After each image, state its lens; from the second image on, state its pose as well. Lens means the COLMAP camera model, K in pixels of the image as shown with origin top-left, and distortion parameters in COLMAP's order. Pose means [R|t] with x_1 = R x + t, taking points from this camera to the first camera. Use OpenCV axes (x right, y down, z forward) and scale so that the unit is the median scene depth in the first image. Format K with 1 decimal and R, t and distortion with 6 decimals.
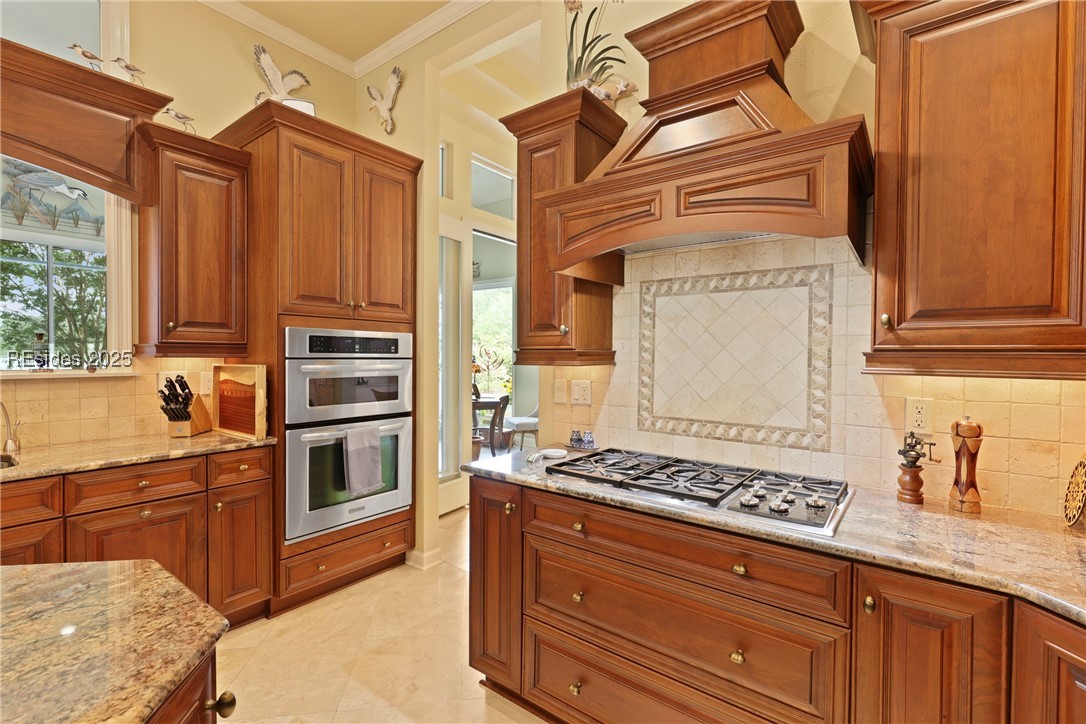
lens RADIAL K [[489.8, 0, 545.8], [0, 489.8, 361.3], [0, 0, 1]] dist [-0.000943, 0.000318]
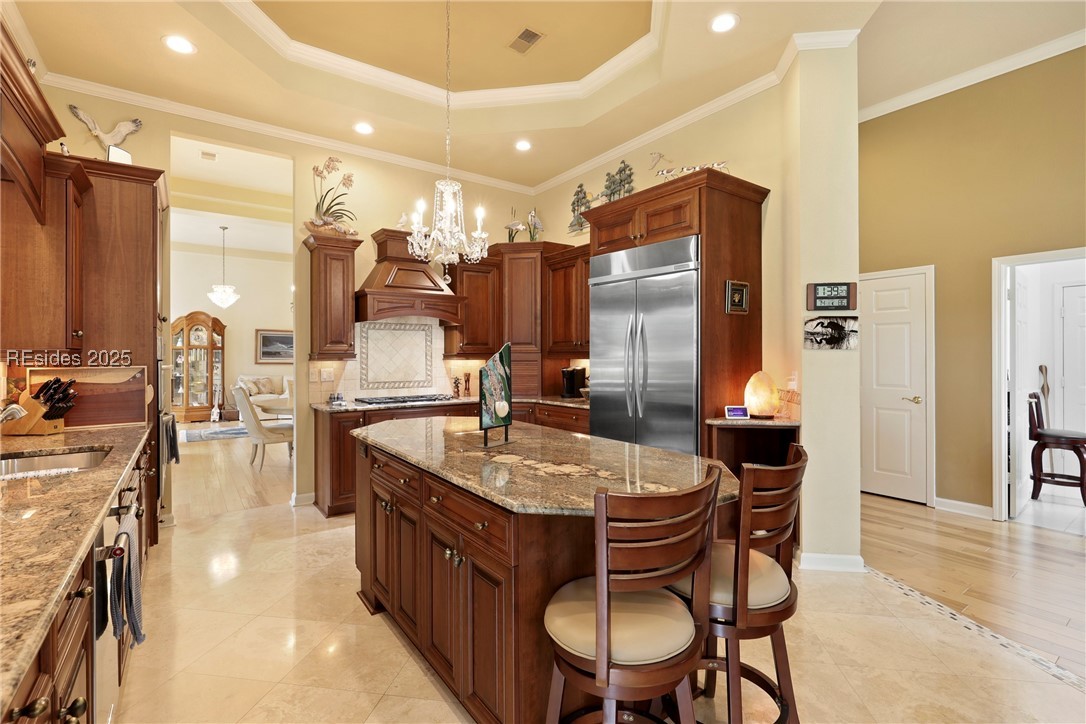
lens RADIAL K [[489.8, 0, 542.2], [0, 489.8, 357.0], [0, 0, 1]] dist [-0.000943, 0.000318]
pose [[0.294298, -0.012286, 0.955635, -1.753304], [0.019664, 0.999784, 0.006798, -0.004710], [-0.955511, 0.016791, 0.294476, -0.449505]]
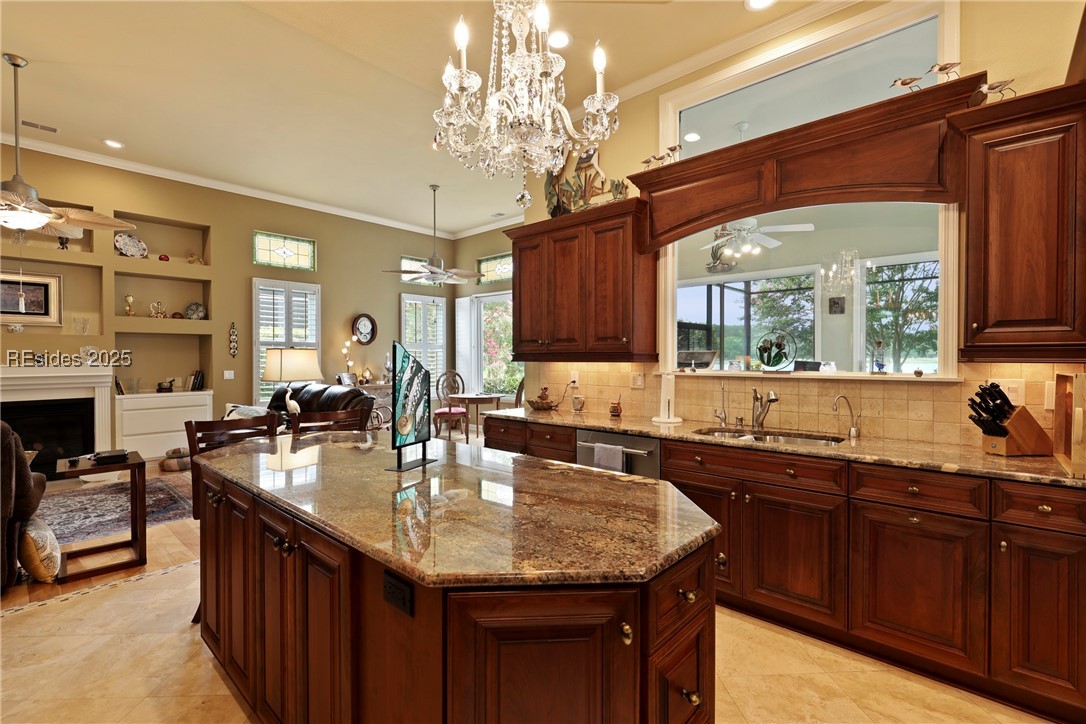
lens RADIAL K [[489.8, 0, 539.3], [0, 489.8, 361.4], [0, 0, 1]] dist [-0.000943, 0.000318]
pose [[-0.096363, 0.001482, -0.995345, 0.232057], [-0.013865, 0.999900, 0.002831, -0.001458], [0.995250, 0.014073, -0.096333, 0.327506]]
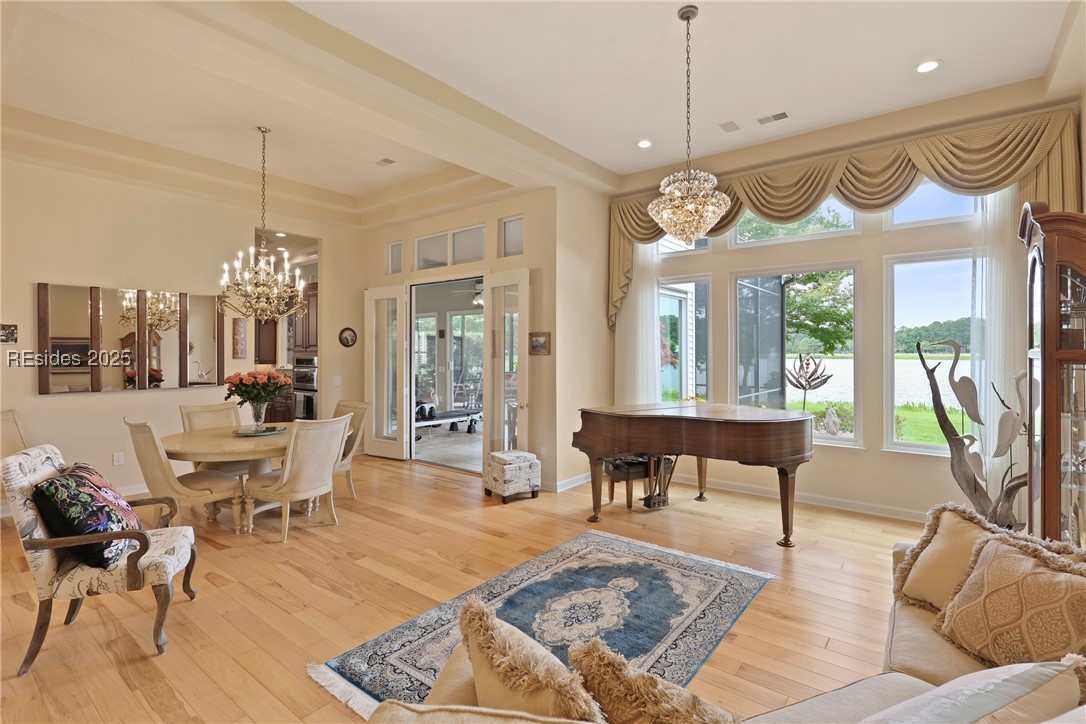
lens RADIAL K [[515.7, 0, 541.2], [0, 515.7, 350.7], [0, 0, 1]] dist [0.001835, -0.000305]
pose [[-0.030210, -0.008451, -0.999508, 3.220080], [-0.017177, 0.999821, -0.007935, -0.122234], [0.999396, 0.016929, -0.030350, 3.153436]]
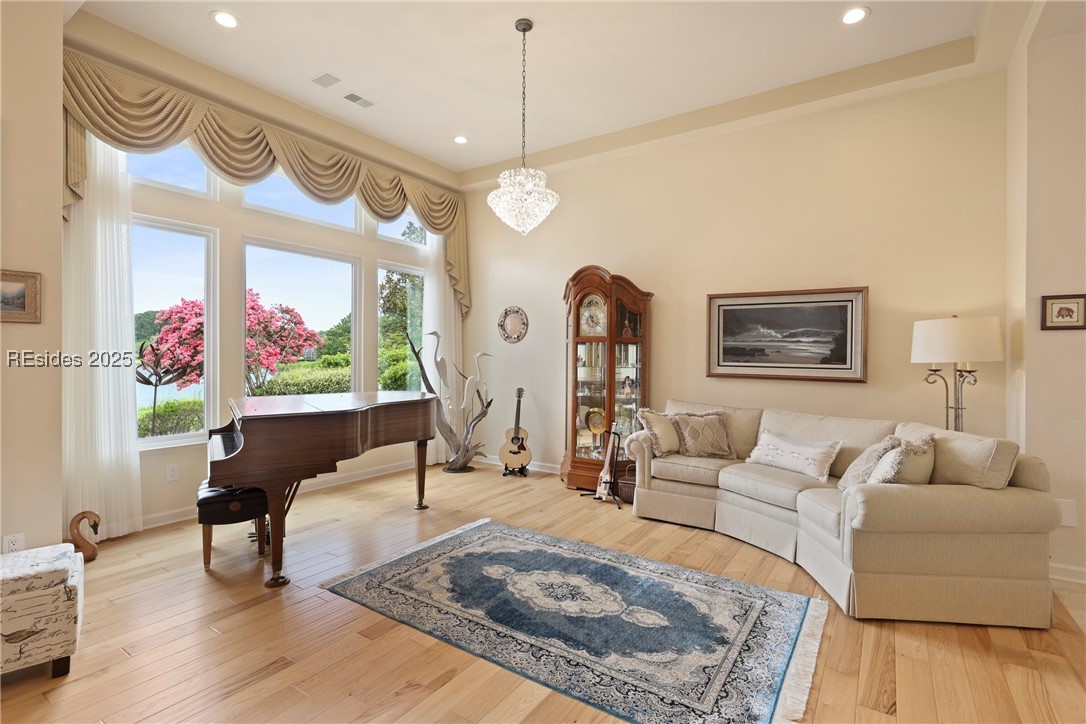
lens RADIAL K [[515.7, 0, 548.1], [0, 515.7, 353.3], [0, 0, 1]] dist [0.001835, -0.000305]
pose [[0.998758, -0.004181, 0.049642, 1.582919], [0.005294, 0.999737, -0.022322, -0.012609], [-0.049536, 0.022557, 0.998518, 1.758138]]
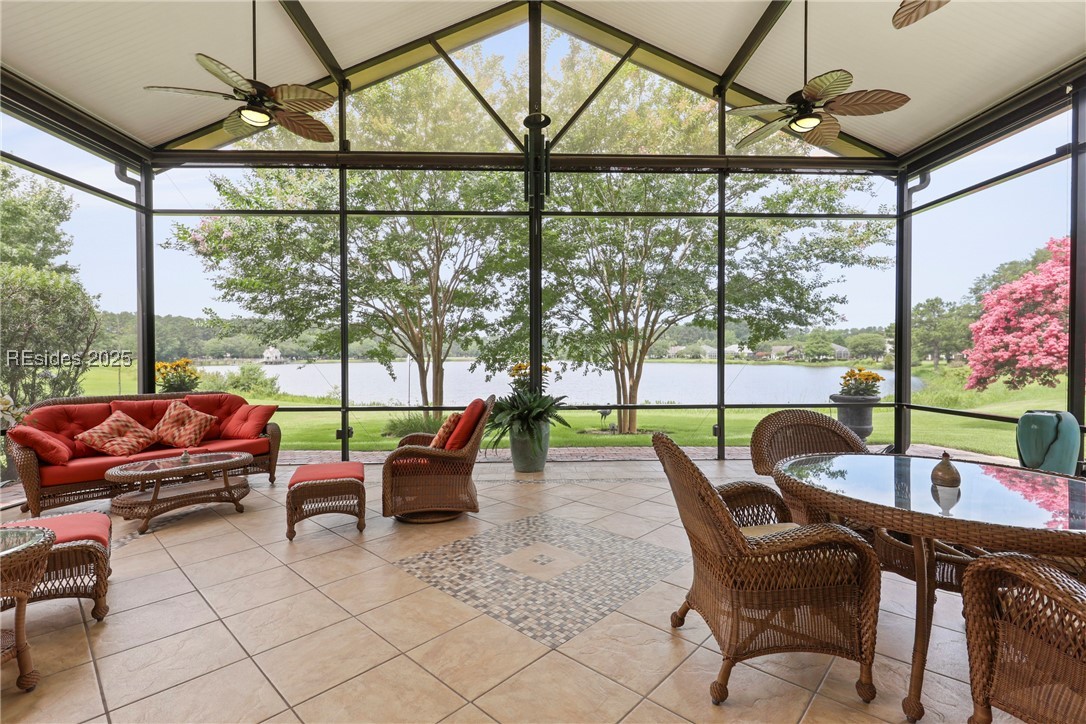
lens RADIAL K [[489.8, 0, 537.3], [0, 489.8, 363.8], [0, 0, 1]] dist [-0.000943, 0.000318]
pose [[0.625869, -0.006674, -0.779899, -2.476083], [-0.002814, 0.999938, -0.010816, 0.040104], [0.779923, 0.008964, 0.625811, 2.332260]]
